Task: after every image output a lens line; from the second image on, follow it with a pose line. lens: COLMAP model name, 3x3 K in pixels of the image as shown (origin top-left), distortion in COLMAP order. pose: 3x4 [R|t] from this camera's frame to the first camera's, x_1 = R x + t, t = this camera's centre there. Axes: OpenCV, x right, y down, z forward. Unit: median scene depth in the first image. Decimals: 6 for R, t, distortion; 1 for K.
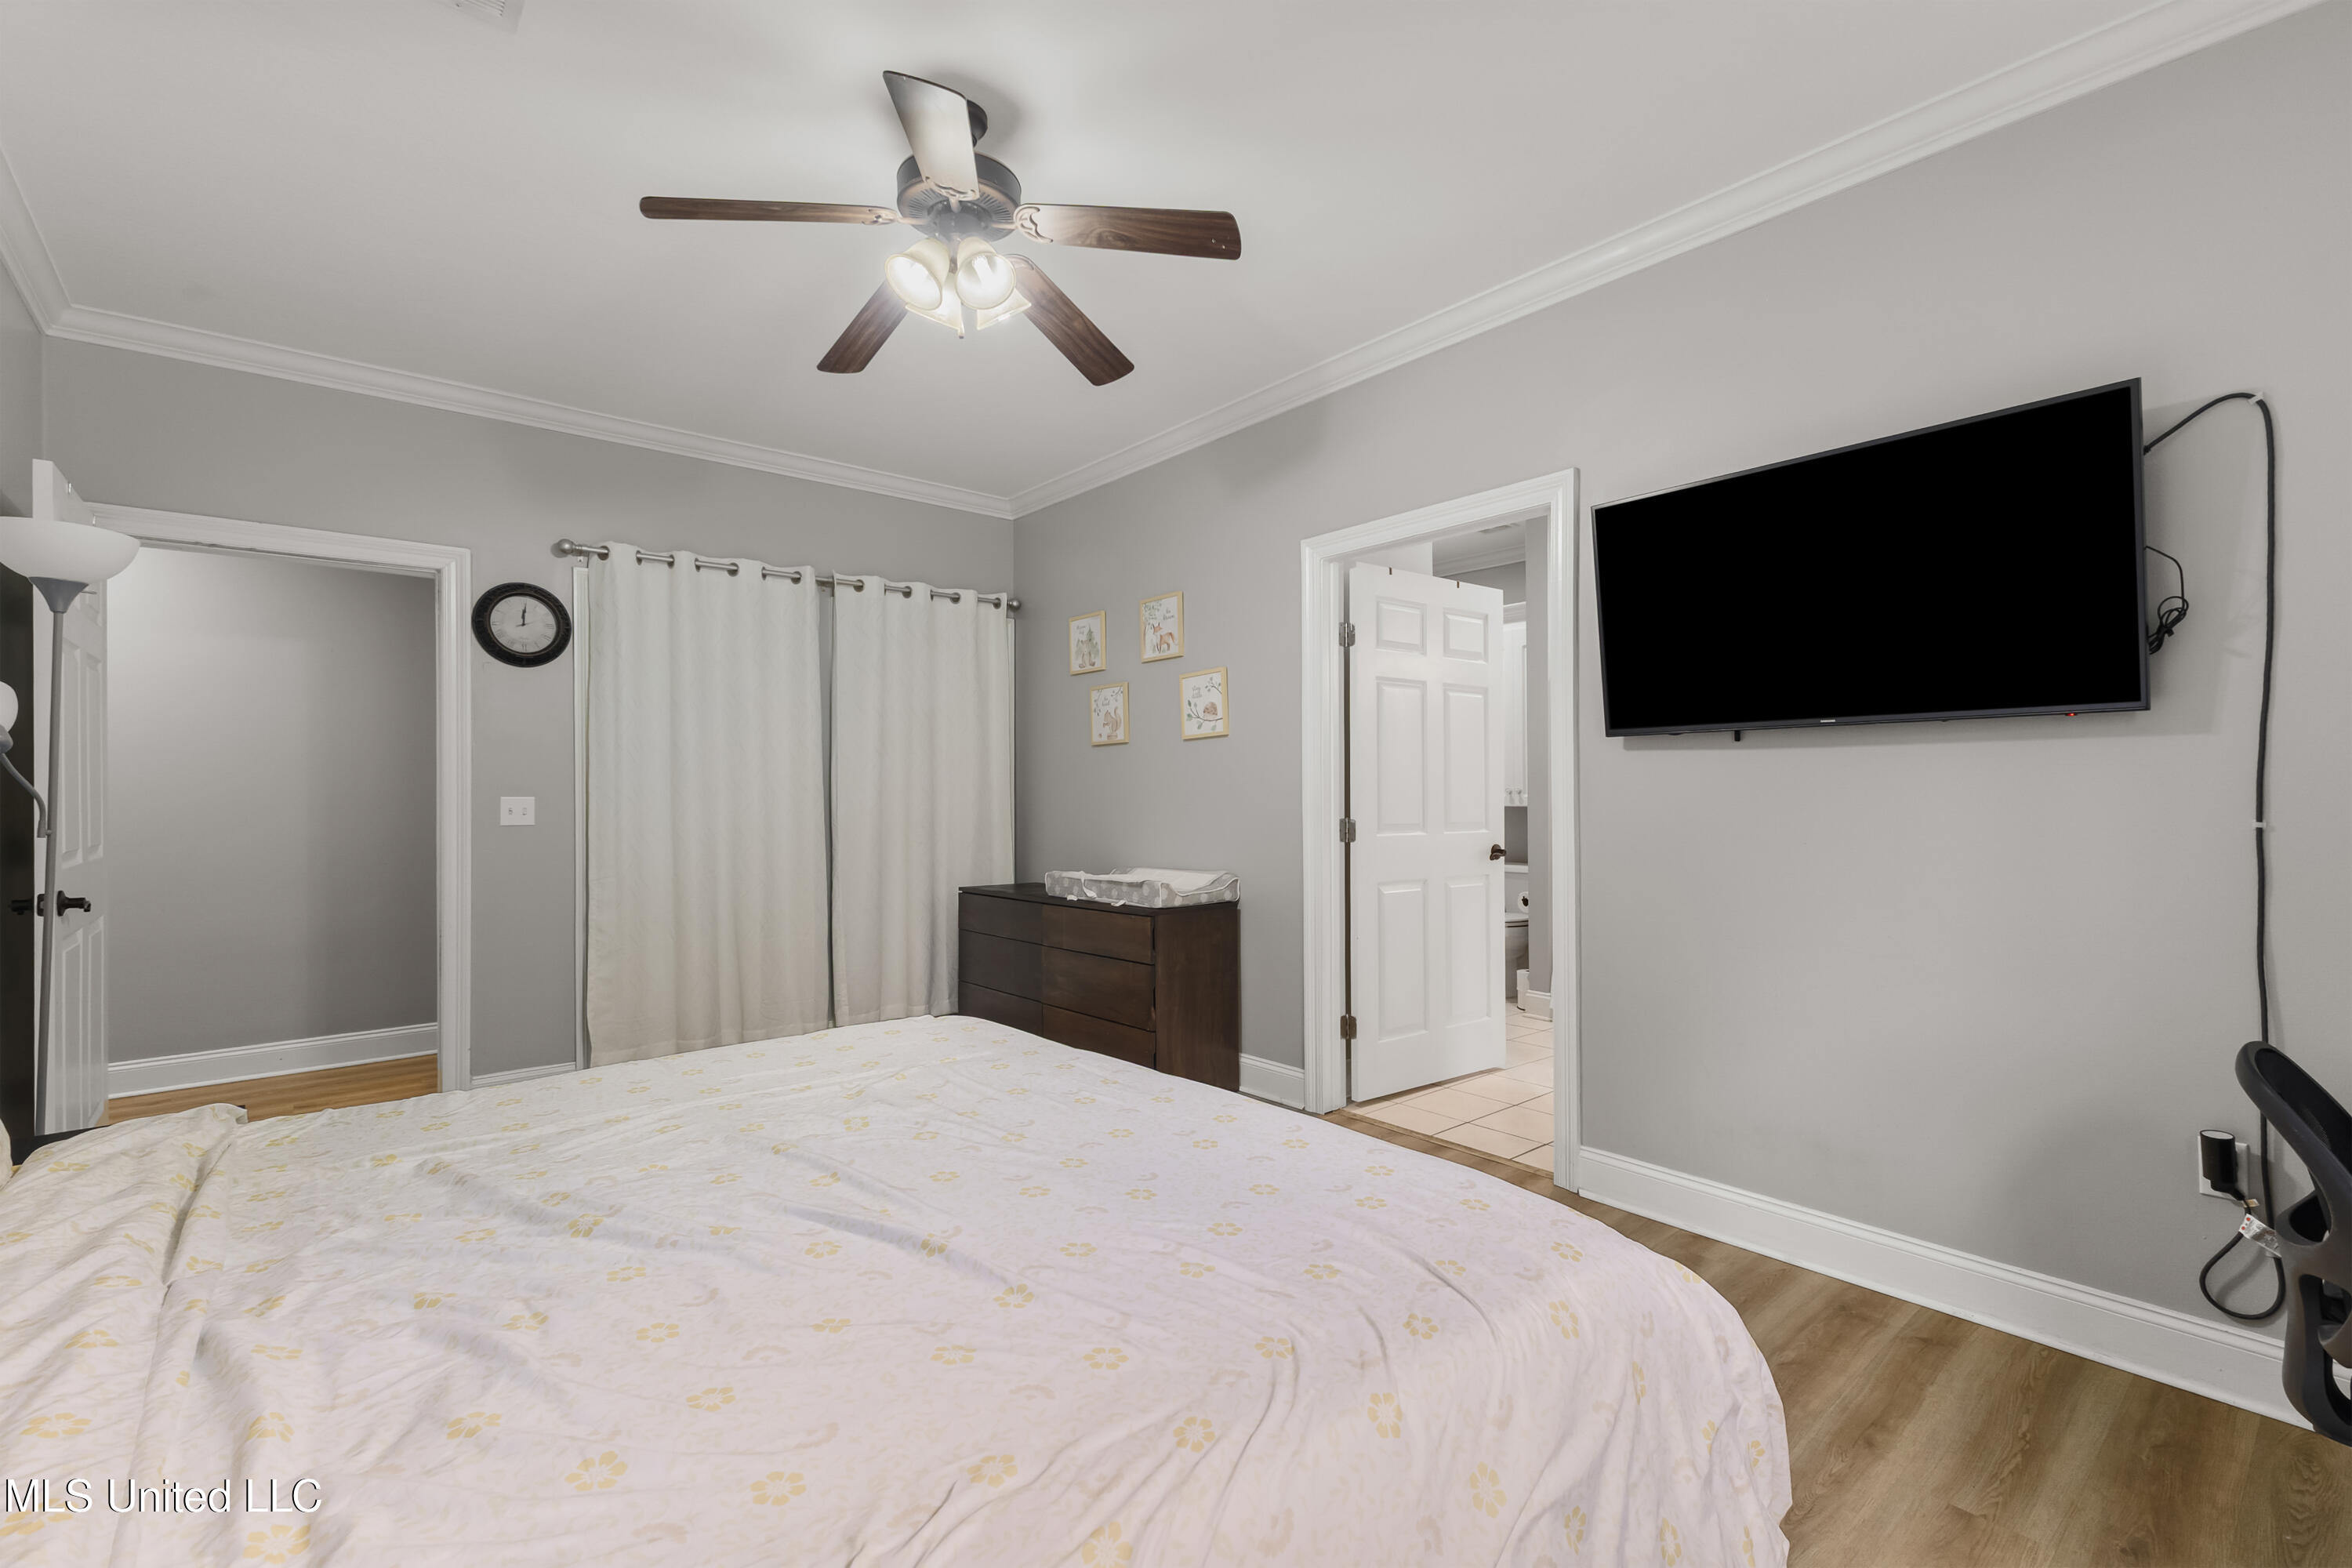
lens RADIAL K [[1021.7, 0, 1181.9], [0, 1021.7, 789.1], [0, 0, 1]] dist [0.013163, -0.002609]
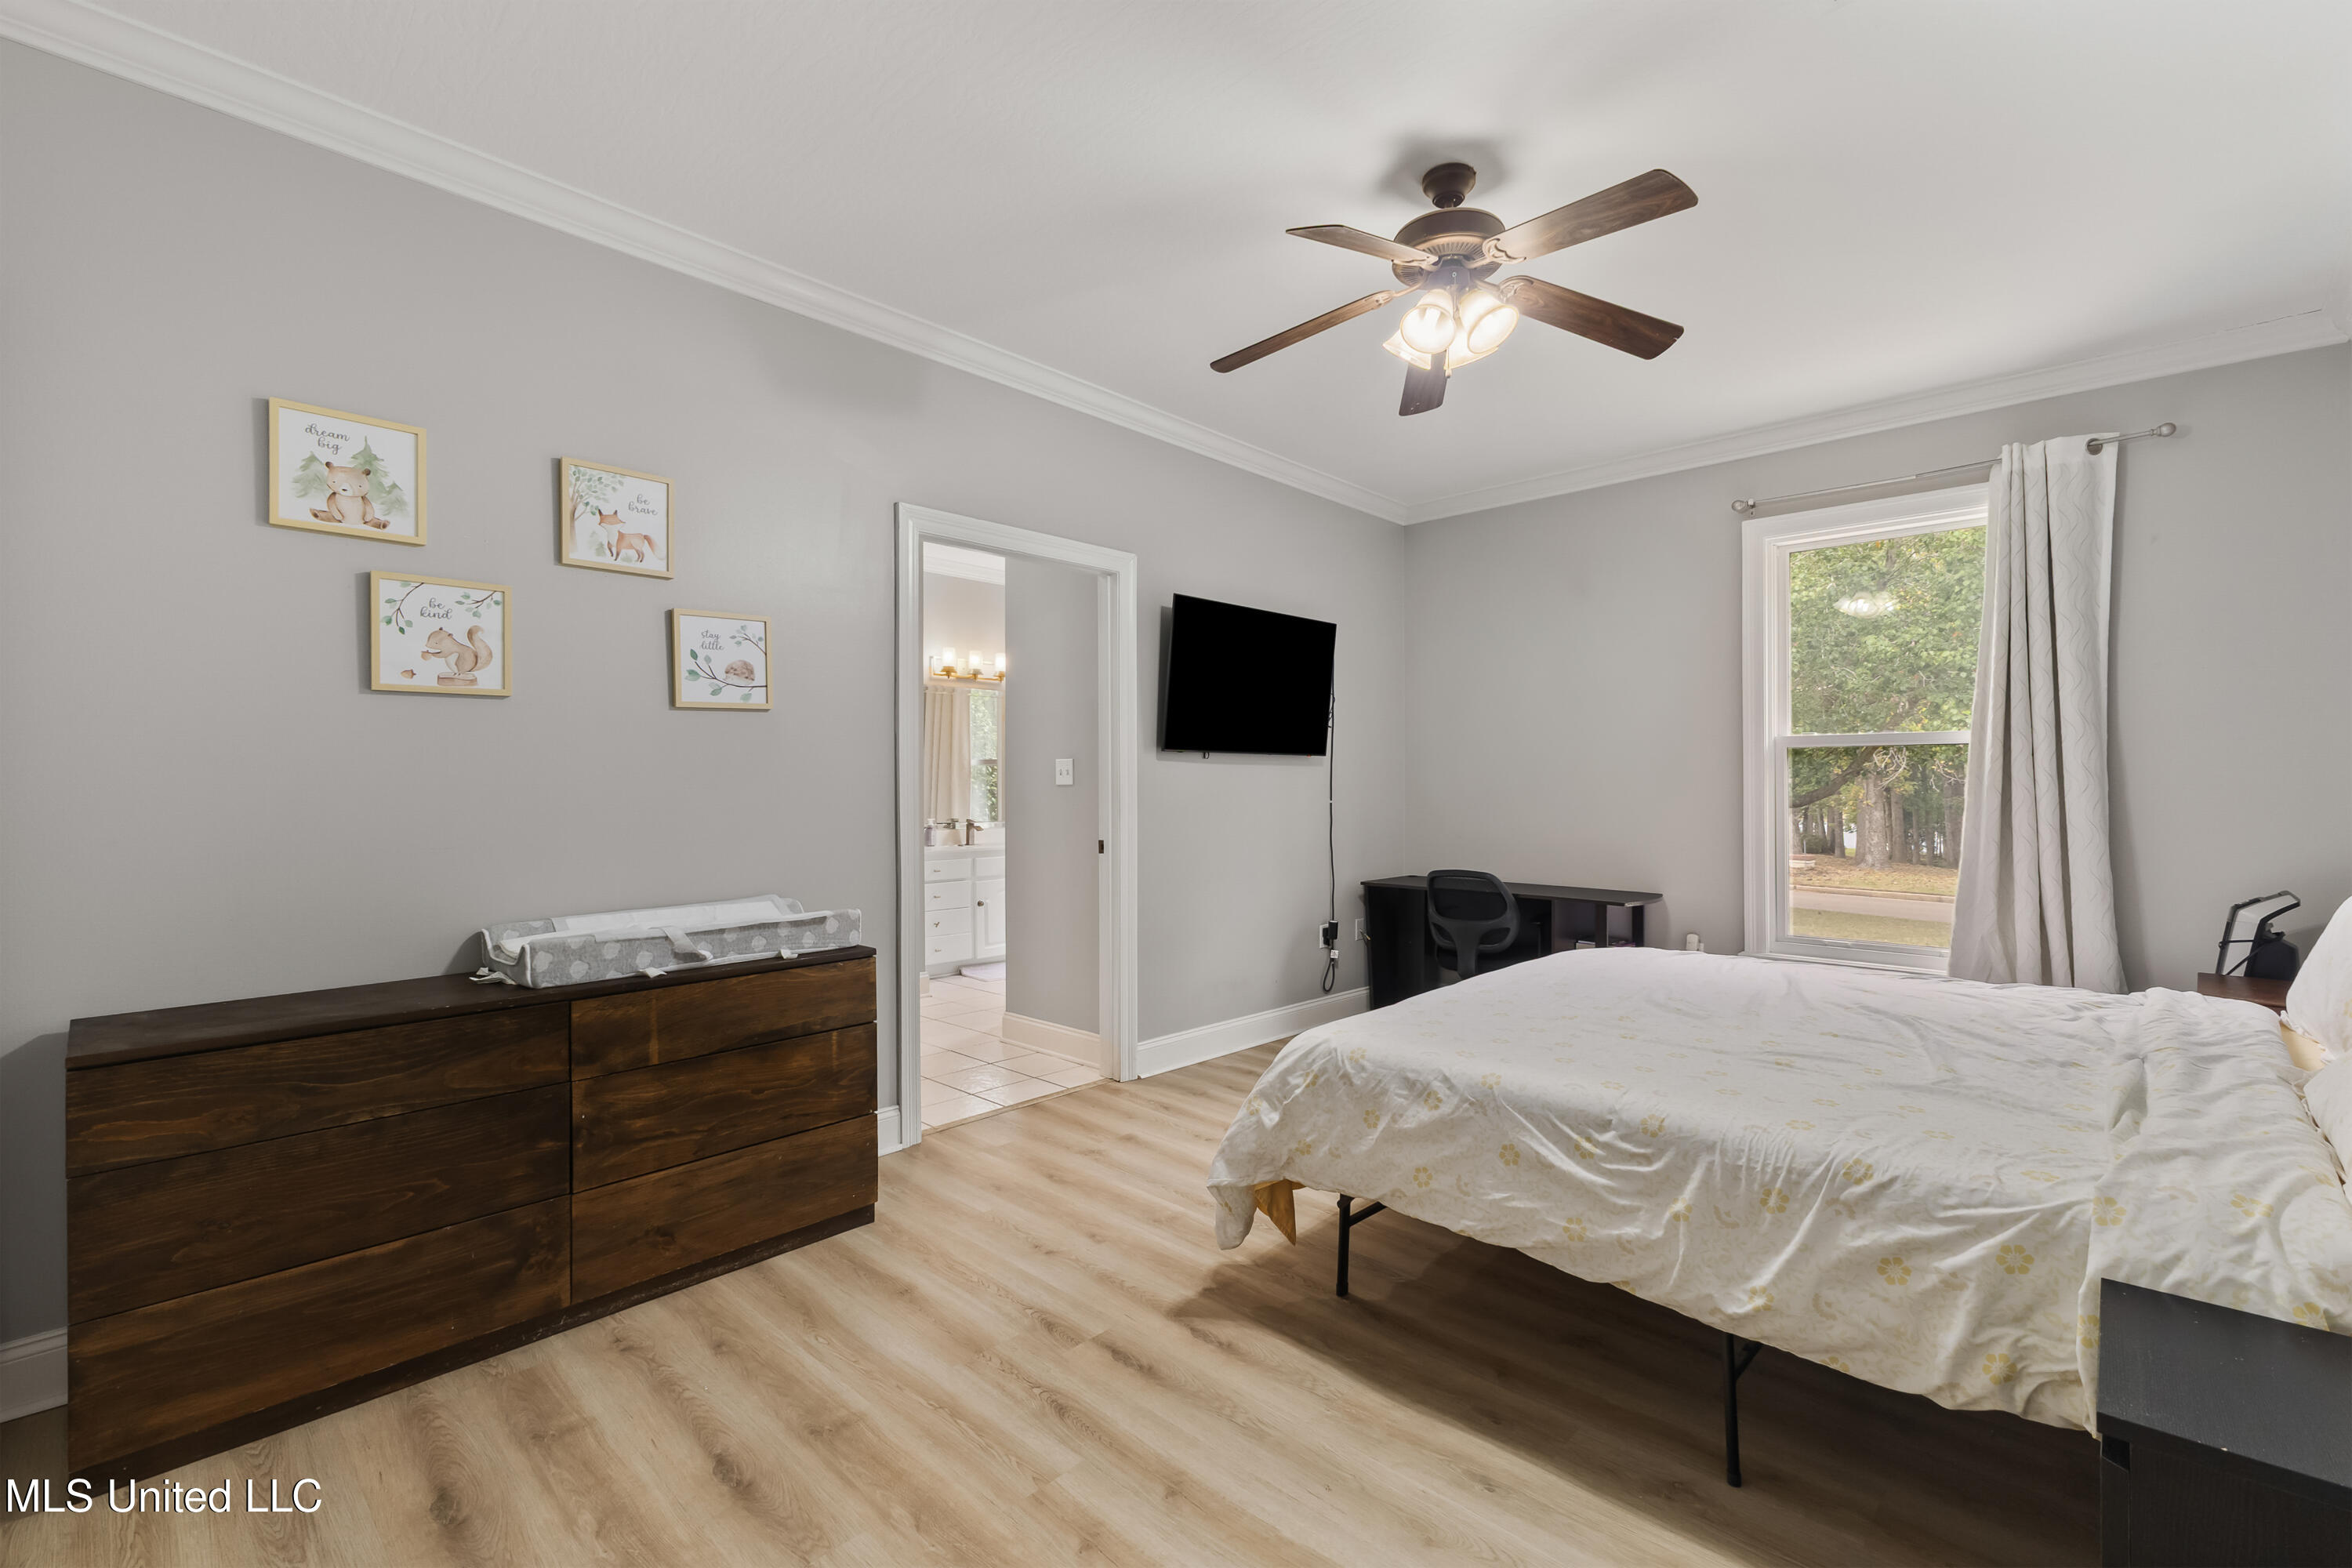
lens RADIAL K [[1021.7, 0, 1182.8], [0, 1021.7, 783.9], [0, 0, 1]] dist [0.013163, -0.002609]
pose [[-0.113440, 0.012132, 0.993471, -0.697985], [0.002097, 0.999926, -0.011972, 0.009492], [-0.993543, 0.000725, -0.113457, 0.763801]]
